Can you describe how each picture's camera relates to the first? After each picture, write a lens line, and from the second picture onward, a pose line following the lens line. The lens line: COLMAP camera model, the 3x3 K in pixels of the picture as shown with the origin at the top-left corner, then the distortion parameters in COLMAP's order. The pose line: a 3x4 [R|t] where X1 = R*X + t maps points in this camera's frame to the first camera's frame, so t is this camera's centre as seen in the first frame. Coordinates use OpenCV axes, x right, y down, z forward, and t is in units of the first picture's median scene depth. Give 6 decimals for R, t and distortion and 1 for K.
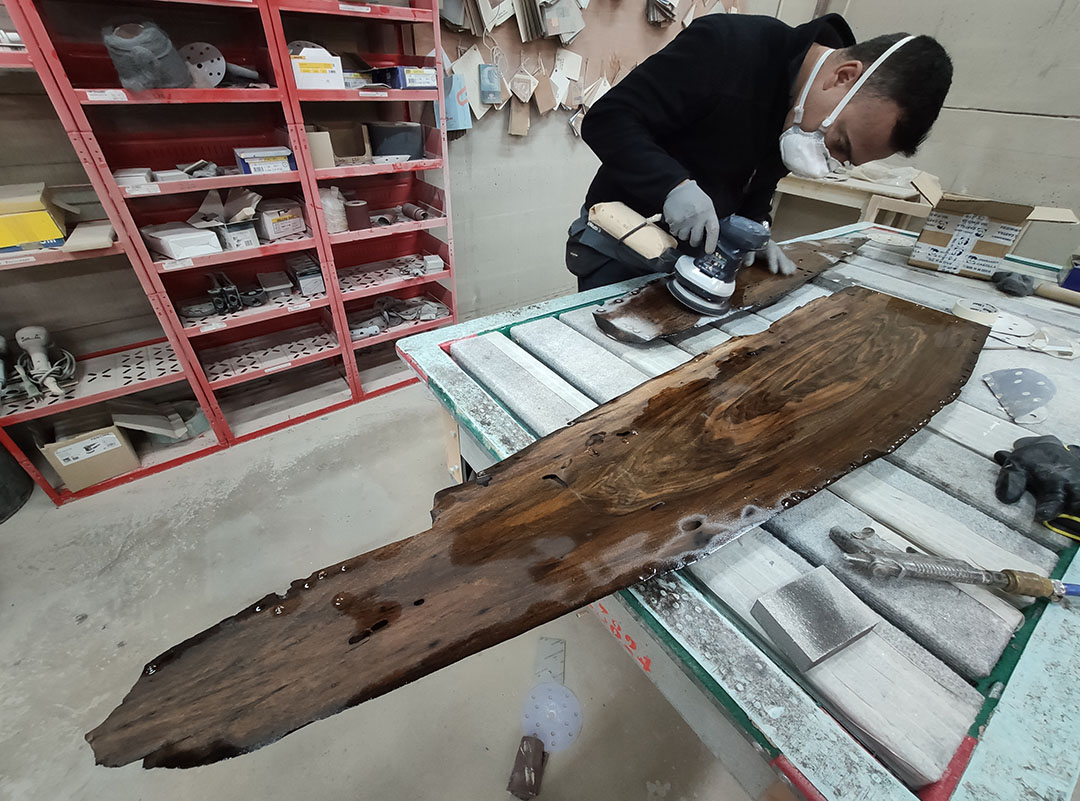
lens RADIAL K [[470.7, 0, 540.0], [0, 470.7, 400.5], [0, 0, 1]] dist [-0.016015, 0.004761]
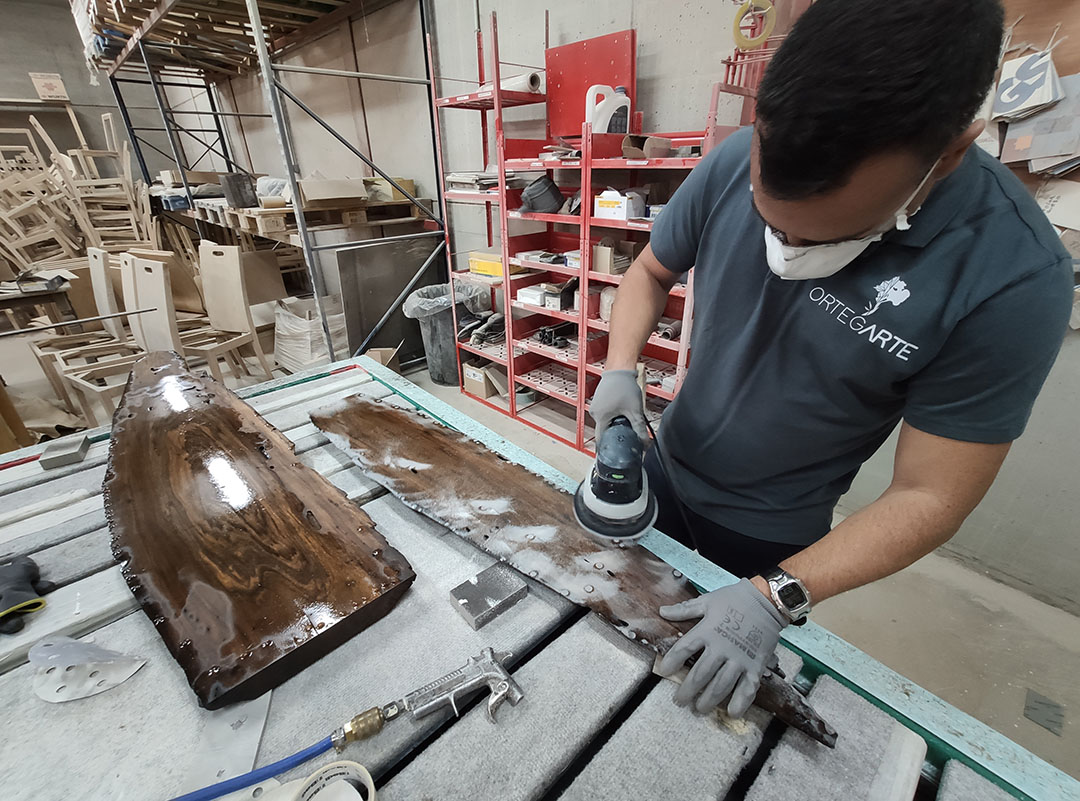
lens RADIAL K [[470.7, 0, 540.0], [0, 470.7, 400.5], [0, 0, 1]] dist [-0.016015, 0.004761]
pose [[0.140302, 0.419779, -0.896717, 0.649680], [-0.558438, 0.781423, 0.278432, -0.385280], [0.817595, 0.461697, 0.344056, 0.457268]]
